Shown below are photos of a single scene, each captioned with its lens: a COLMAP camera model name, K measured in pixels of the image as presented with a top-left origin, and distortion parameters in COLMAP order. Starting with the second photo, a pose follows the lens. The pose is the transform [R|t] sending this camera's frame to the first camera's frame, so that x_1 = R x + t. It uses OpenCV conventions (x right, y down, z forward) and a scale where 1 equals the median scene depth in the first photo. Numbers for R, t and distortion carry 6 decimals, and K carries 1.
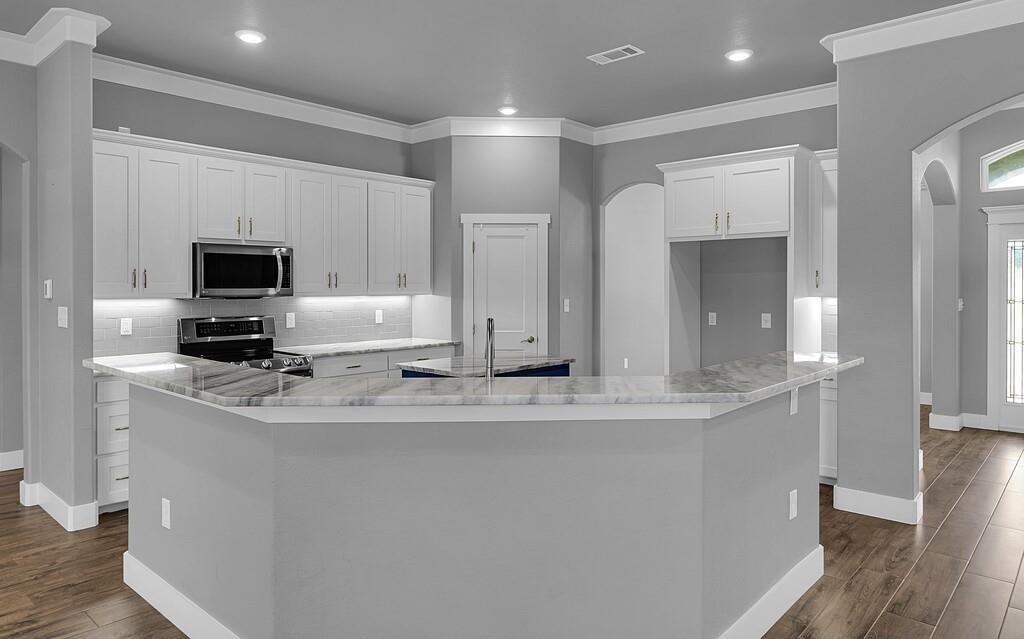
lens RADIAL K [[653.3, 0, 514.8], [0, 653.3, 296.0], [0, 0, 1]] dist [-0.001637, -0.000354]
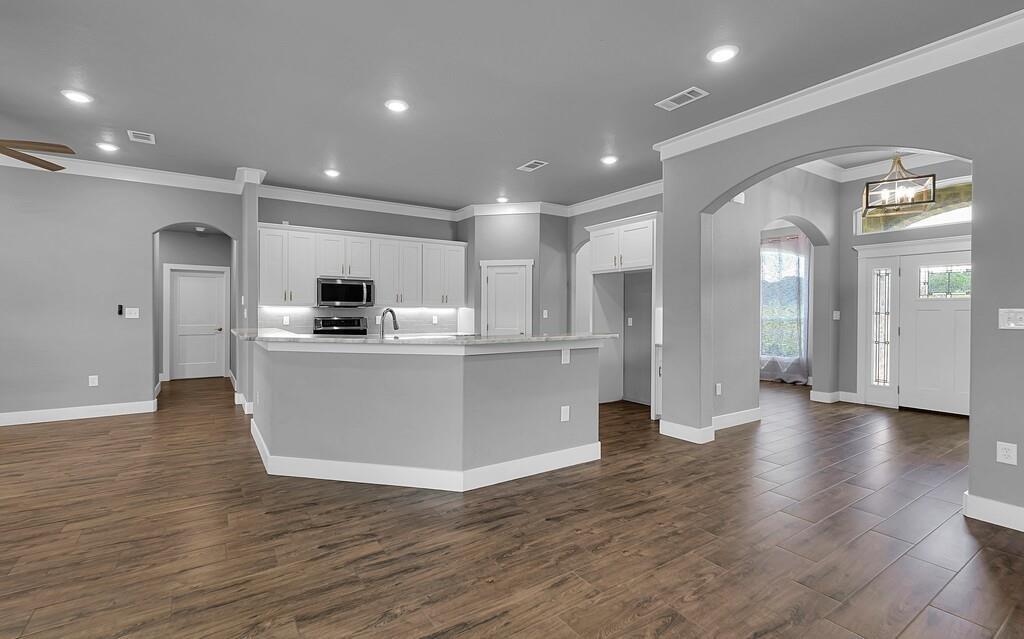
lens RADIAL K [[426.9, 0, 512.0], [0, 426.9, 319.5], [0, 0, 1]] dist [0.000366, 0.000012]
pose [[0.975213, 0.003025, -0.221249, 0.259757], [-0.001721, 0.999980, 0.006086, 0.024053], [0.221263, -0.005554, 0.975198, -0.088915]]
